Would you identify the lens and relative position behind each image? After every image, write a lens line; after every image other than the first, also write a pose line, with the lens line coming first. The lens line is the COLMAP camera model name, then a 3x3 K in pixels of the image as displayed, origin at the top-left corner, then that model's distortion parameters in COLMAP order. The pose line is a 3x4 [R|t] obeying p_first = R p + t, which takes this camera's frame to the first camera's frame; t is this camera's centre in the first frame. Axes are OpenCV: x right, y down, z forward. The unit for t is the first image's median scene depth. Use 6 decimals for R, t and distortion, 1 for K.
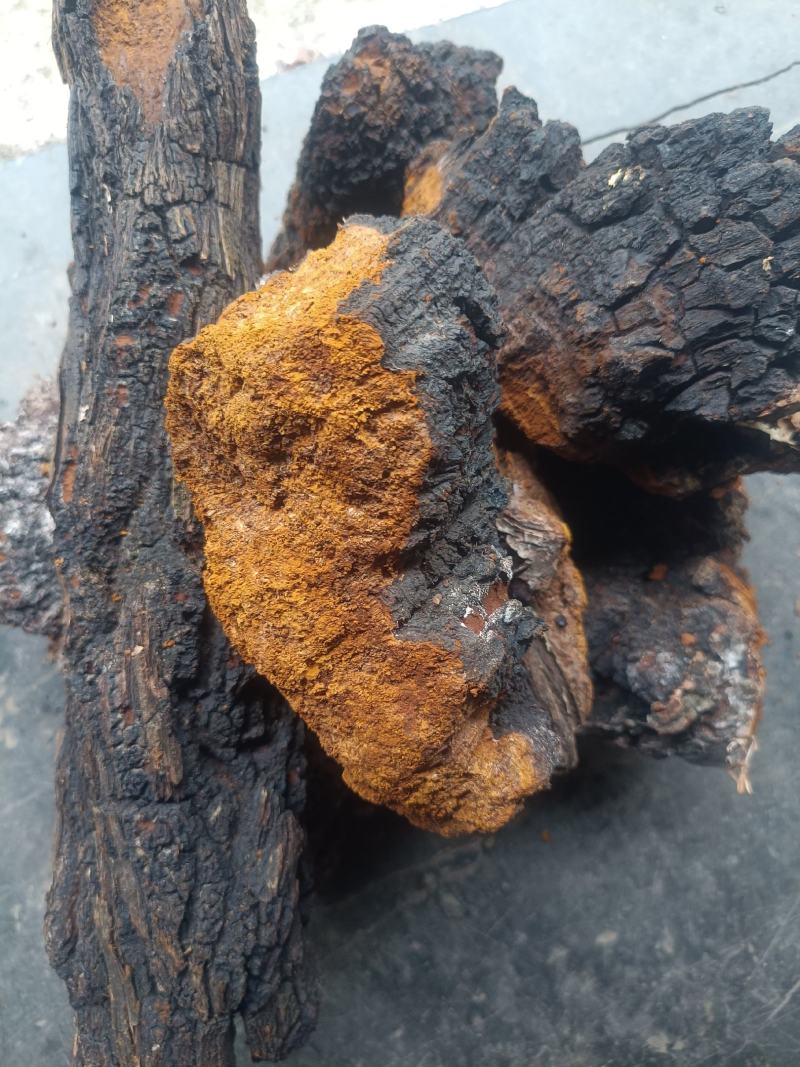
lens RADIAL K [[809.8, 0, 400.0], [0, 809.8, 533.5], [0, 0, 1]] dist [-0.008544, -0.005583]
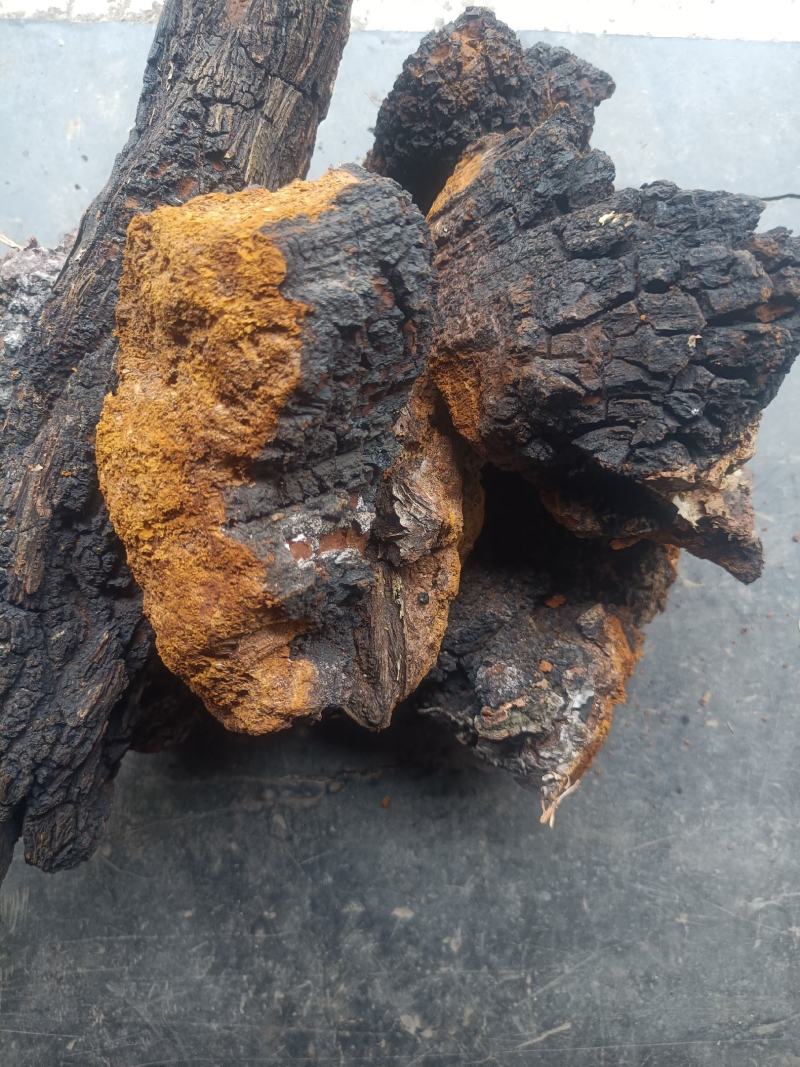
lens RADIAL K [[798.7, 0, 400.0], [0, 798.7, 533.5], [0, 0, 1]] dist [0.006538, -0.024050]
pose [[0.924995, 0.373857, -0.067930, 0.243508], [-0.371621, 0.927365, 0.043493, -0.005803], [0.079256, -0.014986, 0.996742, -0.059547]]
